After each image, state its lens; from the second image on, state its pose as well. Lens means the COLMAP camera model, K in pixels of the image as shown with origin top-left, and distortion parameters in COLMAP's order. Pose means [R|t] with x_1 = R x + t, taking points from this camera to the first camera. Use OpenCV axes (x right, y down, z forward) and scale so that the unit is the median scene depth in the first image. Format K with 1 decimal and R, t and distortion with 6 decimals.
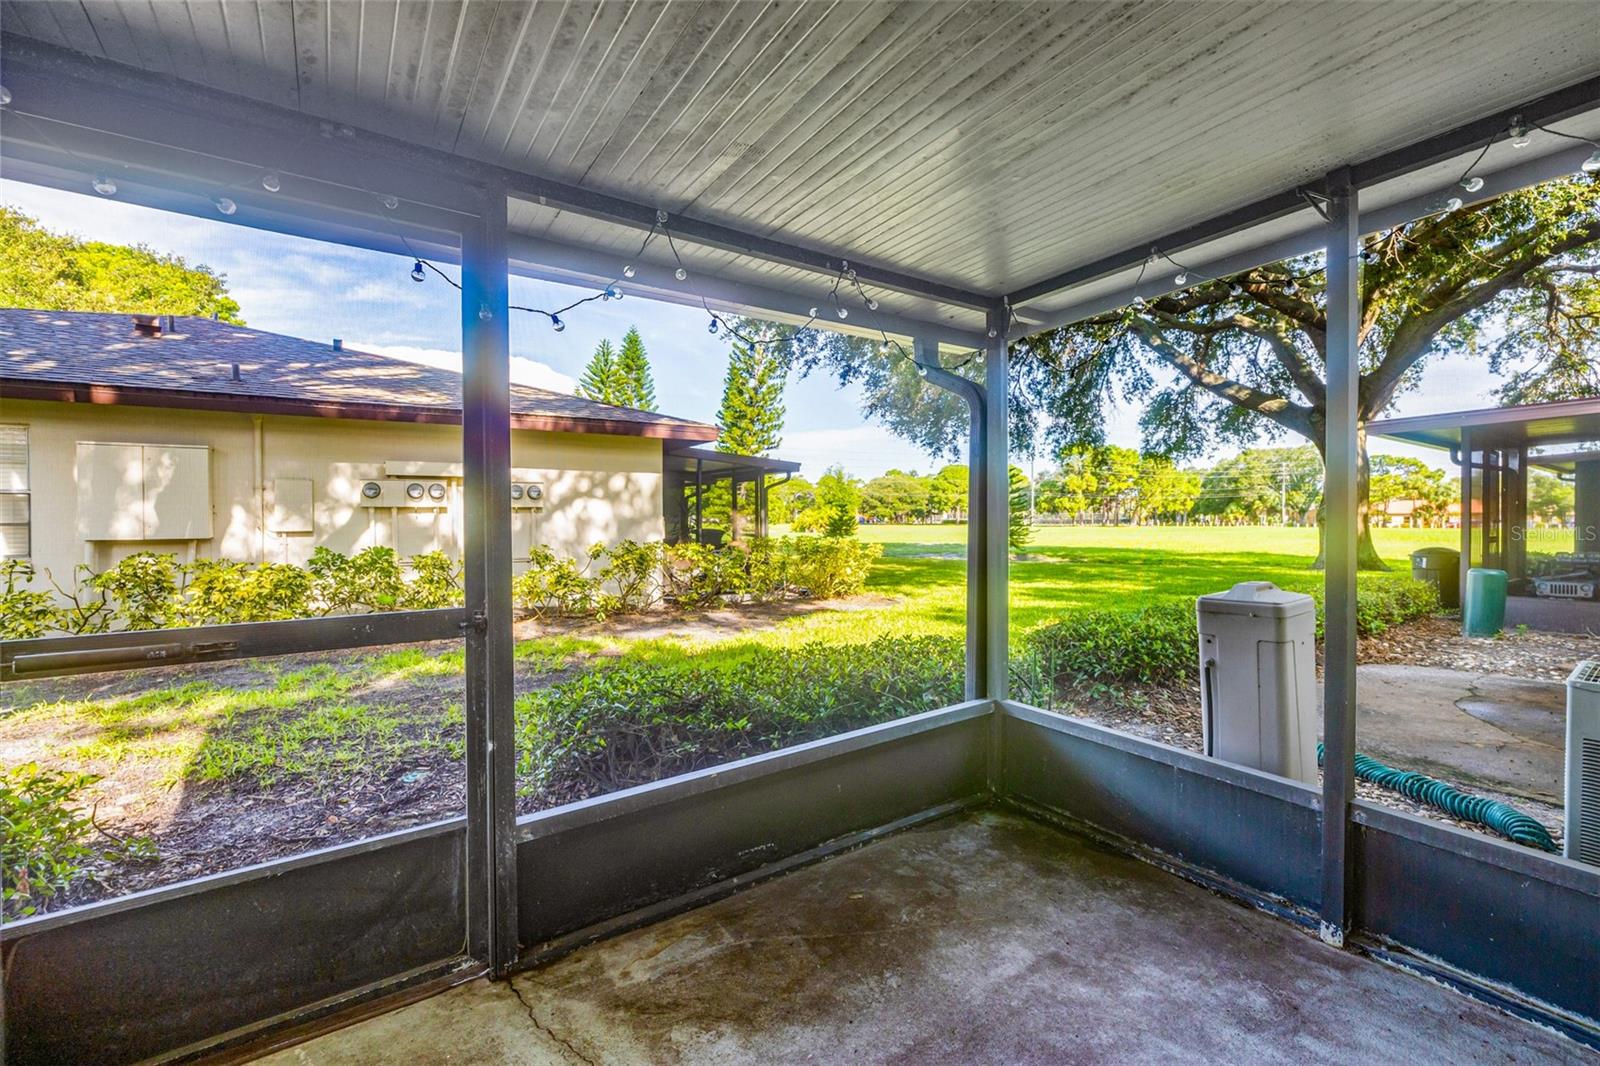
lens RADIAL K [[670.4, 0, 804.5], [0, 670.4, 525.3], [0, 0, 1]] dist [0.003119, 0.000588]
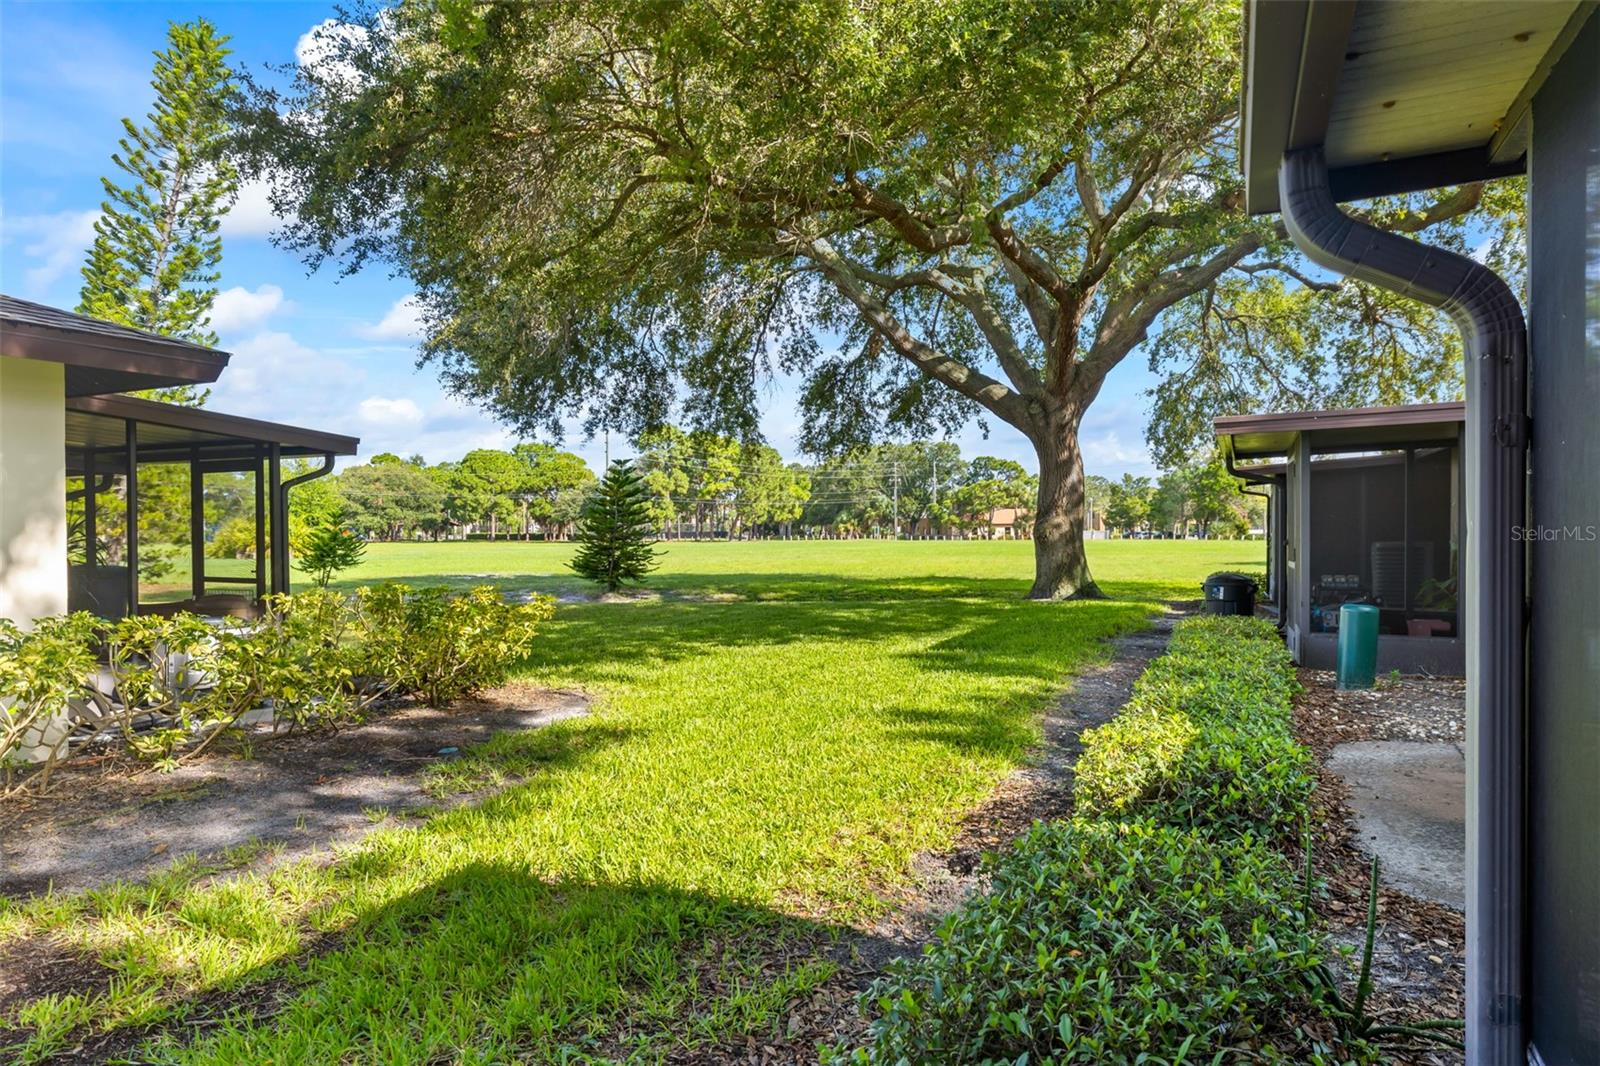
lens RADIAL K [[985.8, 0, 800.4], [0, 985.8, 536.1], [0, 0, 1]] dist [-0.001548, -0.002086]
pose [[0.857669, -0.008229, 0.514136, -0.064398], [0.010672, 0.999941, -0.001800, -0.007757], [-0.514091, 0.007030, 0.857707, 0.111249]]
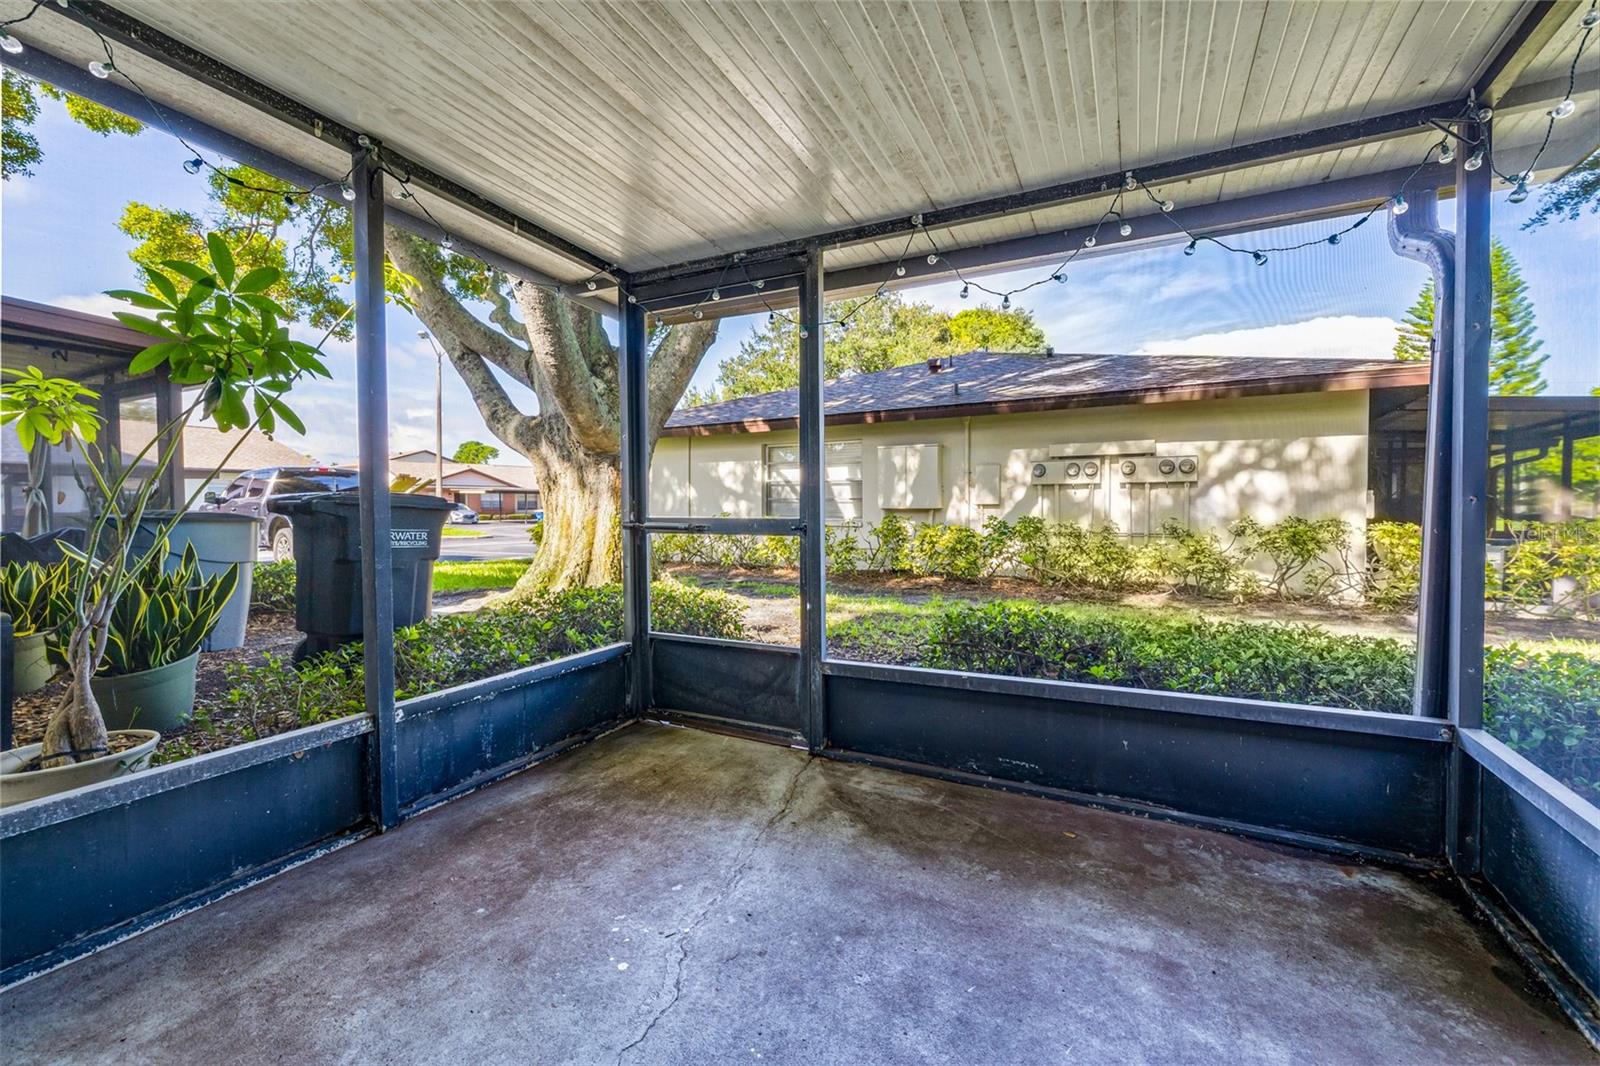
lens RADIAL K [[670.4, 0, 799.9], [0, 670.4, 533.0], [0, 0, 1]] dist [0.003119, 0.000588]
pose [[0.474376, 0.035778, -0.879595, 0.085595], [-0.011557, 0.999341, 0.034416, 0.009355], [0.880246, -0.006160, 0.474477, 0.021503]]
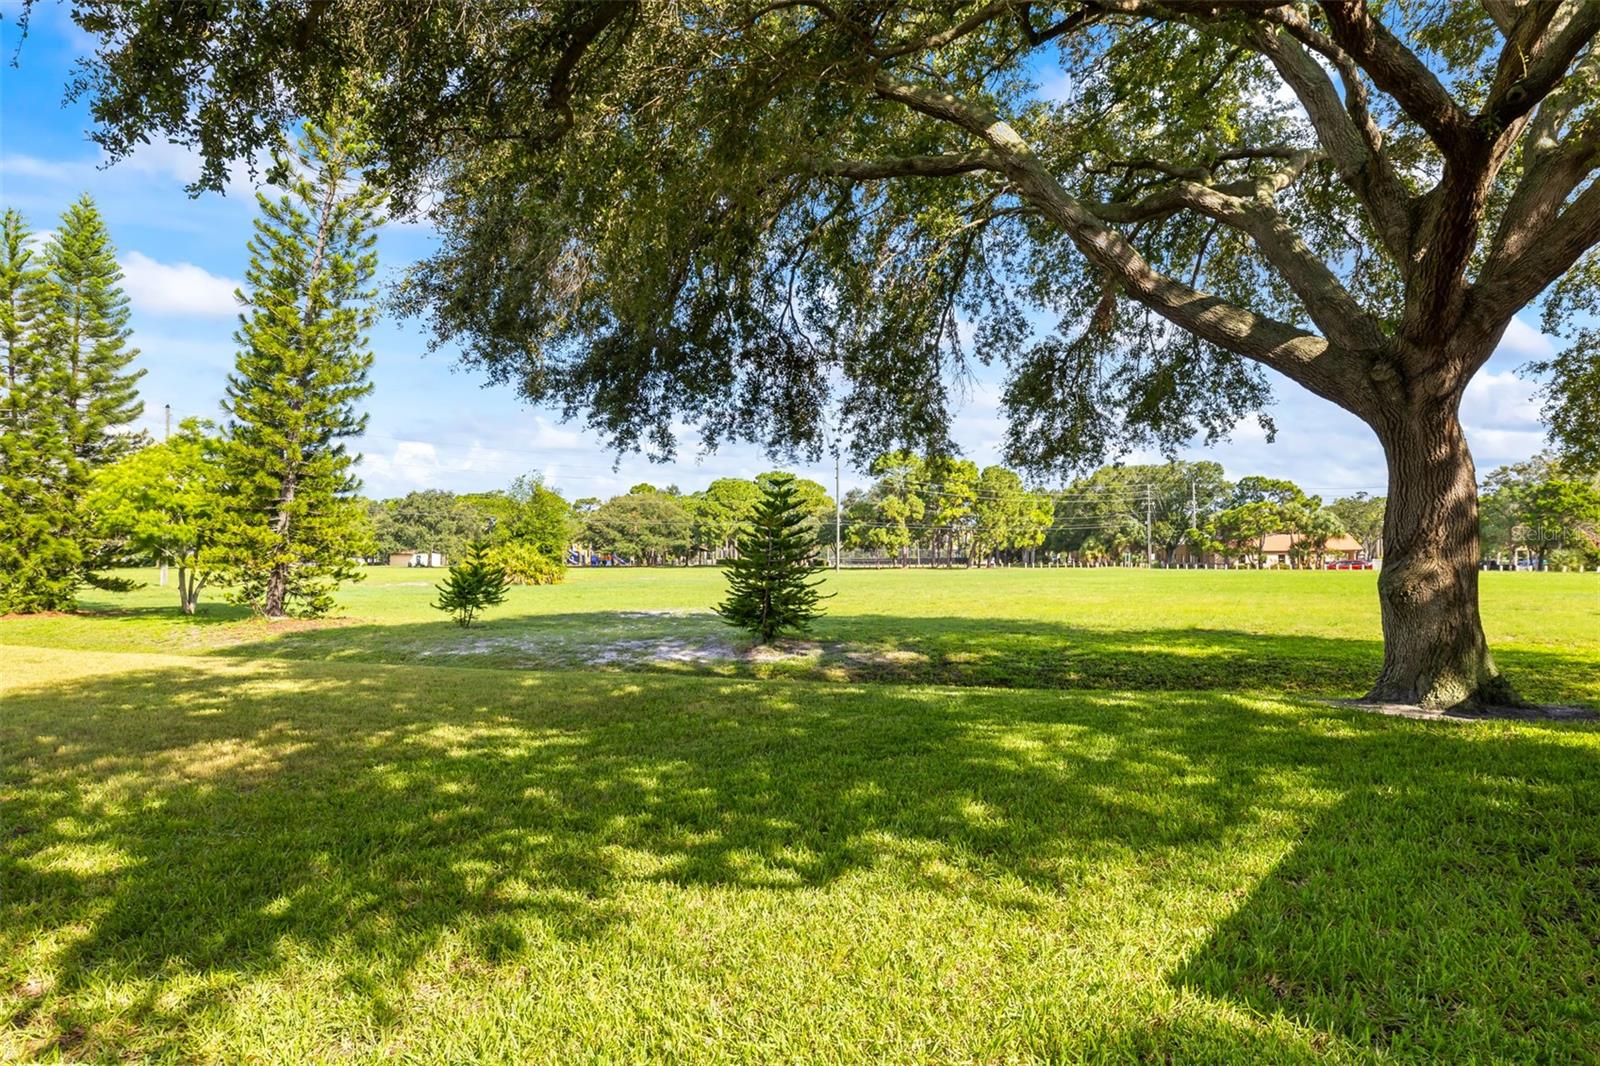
lens RADIAL K [[951.0, 0, 798.1], [0, 951.0, 528.8], [0, 0, 1]] dist [-0.005078, 0.005701]
pose [[0.960863, 0.005526, 0.276970, 0.155837], [0.004901, 0.999305, -0.036941, -0.024784], [-0.276982, 0.036853, 0.960168, 0.387925]]
